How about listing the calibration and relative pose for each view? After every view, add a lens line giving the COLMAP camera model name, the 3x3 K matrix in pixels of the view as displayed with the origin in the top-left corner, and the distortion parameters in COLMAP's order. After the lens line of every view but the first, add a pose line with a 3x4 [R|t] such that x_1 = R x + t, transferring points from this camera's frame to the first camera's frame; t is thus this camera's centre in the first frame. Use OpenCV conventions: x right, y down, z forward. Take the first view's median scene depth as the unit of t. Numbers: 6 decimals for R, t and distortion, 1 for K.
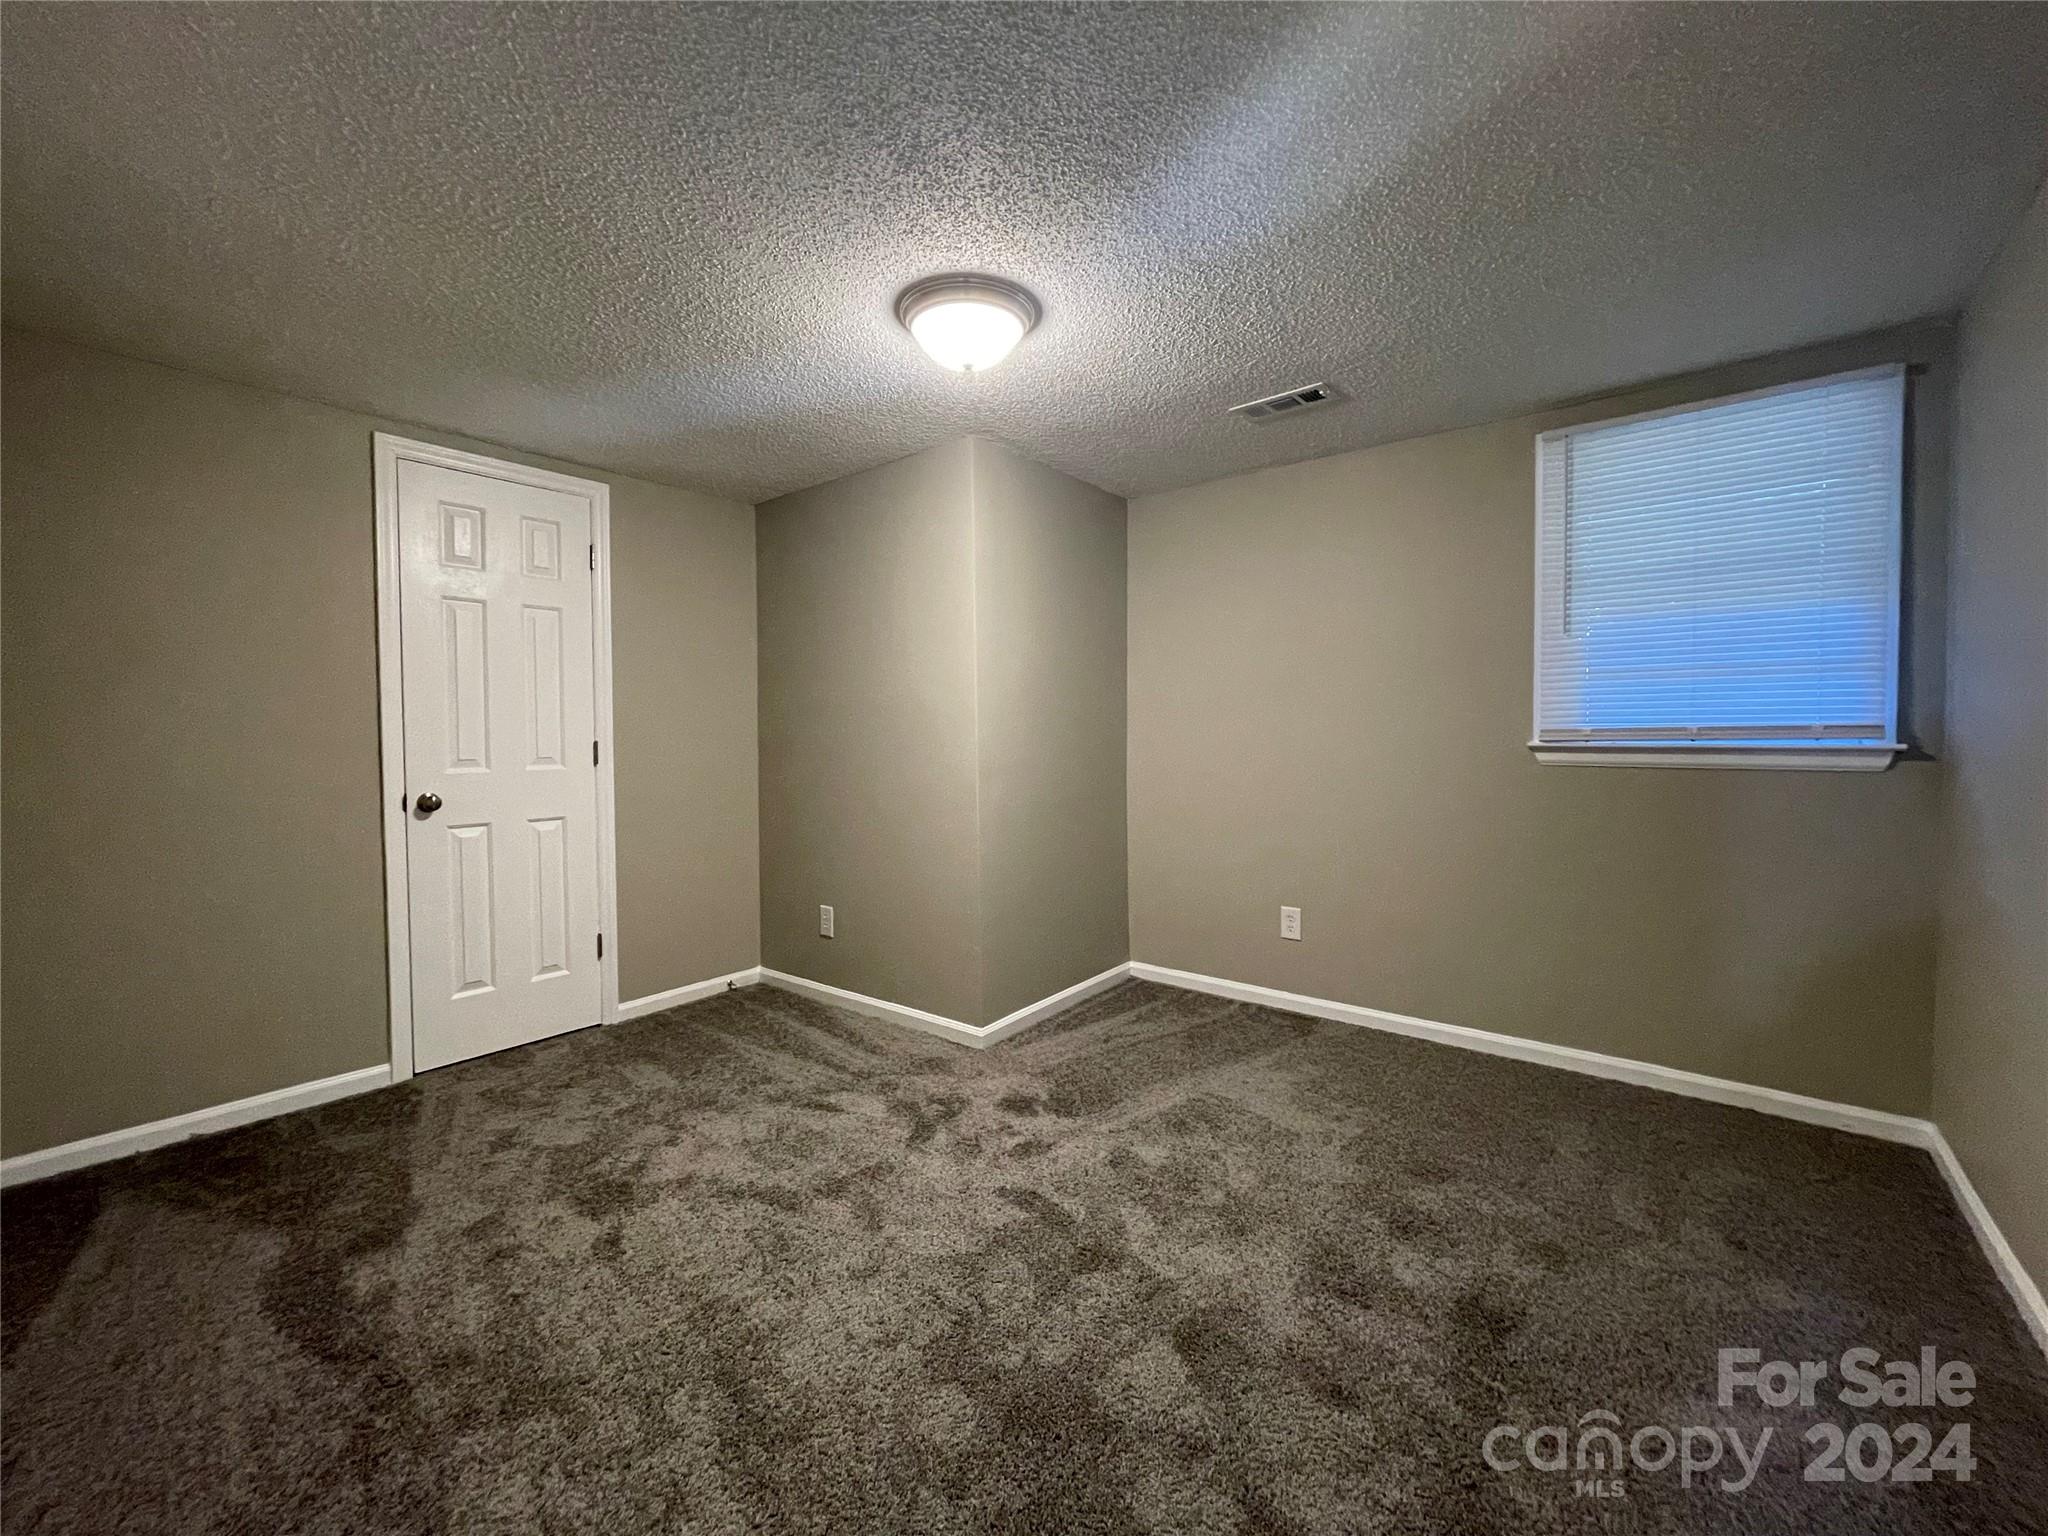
lens RADIAL K [[824.0, 0, 1015.4], [0, 824.0, 757.3], [0, 0, 1]] dist [-0.002458, 0.000344]
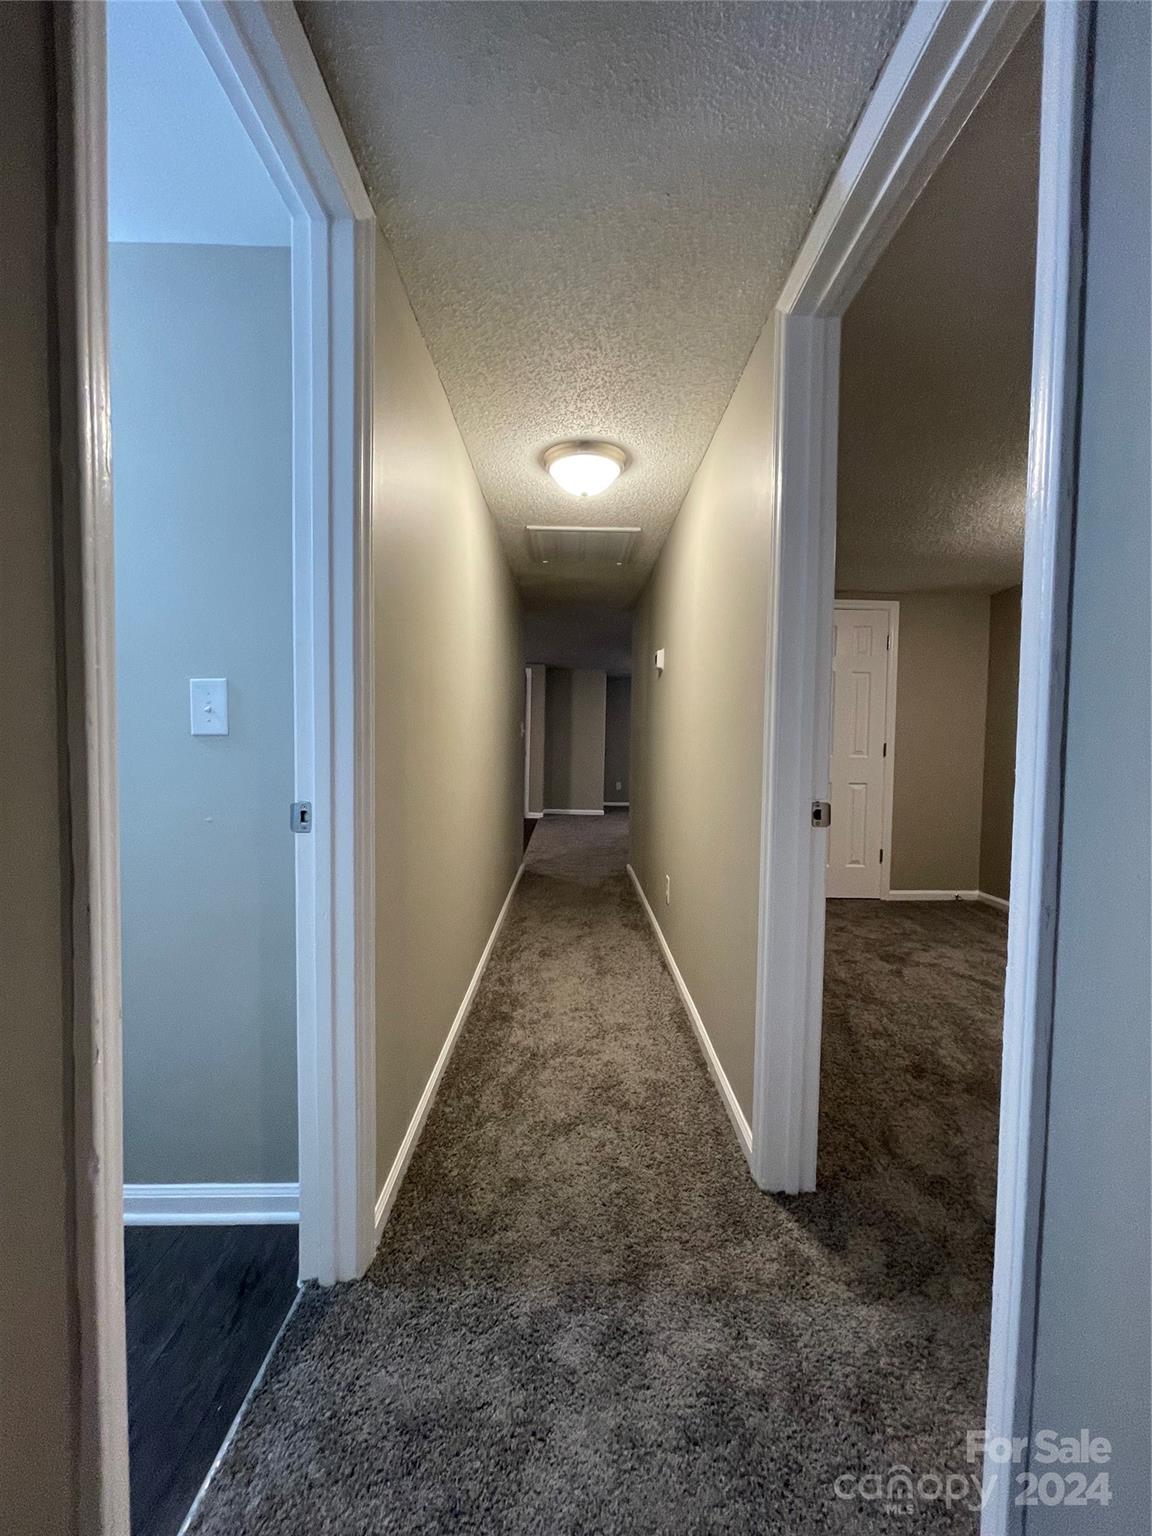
lens RADIAL K [[618.0, 0, 576.0], [0, 618.0, 768.0], [0, 0, 1]] dist [-0.002458, 0.000344]
pose [[0.634603, 0.048672, -0.771304, 0.158464], [-0.034019, 0.998807, 0.035039, 0.013587], [0.772089, 0.004003, 0.635501, -0.544817]]
